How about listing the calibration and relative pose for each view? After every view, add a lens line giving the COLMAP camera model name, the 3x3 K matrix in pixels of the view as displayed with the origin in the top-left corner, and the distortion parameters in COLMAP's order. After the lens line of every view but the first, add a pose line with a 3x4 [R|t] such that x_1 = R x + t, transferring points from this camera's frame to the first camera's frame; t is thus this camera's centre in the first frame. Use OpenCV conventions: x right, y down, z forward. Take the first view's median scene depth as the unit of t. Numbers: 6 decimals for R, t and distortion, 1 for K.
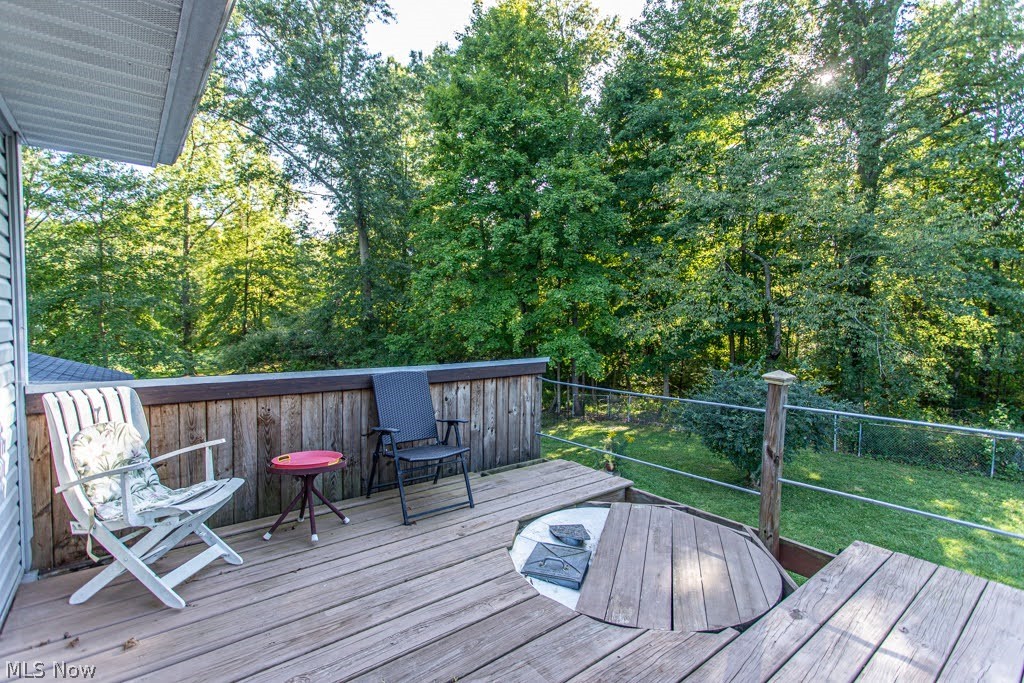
lens RADIAL K [[486.3, 0, 512.0], [0, 486.3, 341.5], [0, 0, 1]] dist [0.007551, 0.000023]
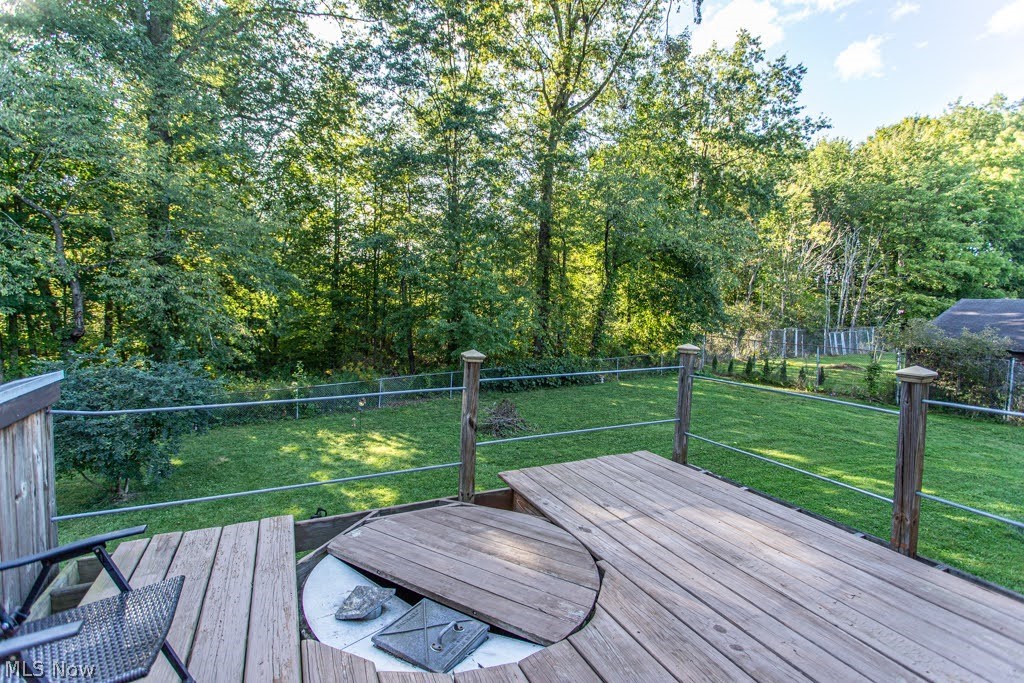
lens RADIAL K [[486.3, 0, 512.0], [0, 486.3, 341.5], [0, 0, 1]] dist [0.007551, 0.000023]
pose [[0.228315, -0.079698, 0.970320, -0.452315], [0.024241, 0.996800, 0.076169, -0.037460], [-0.973285, 0.006131, 0.229517, 0.563681]]
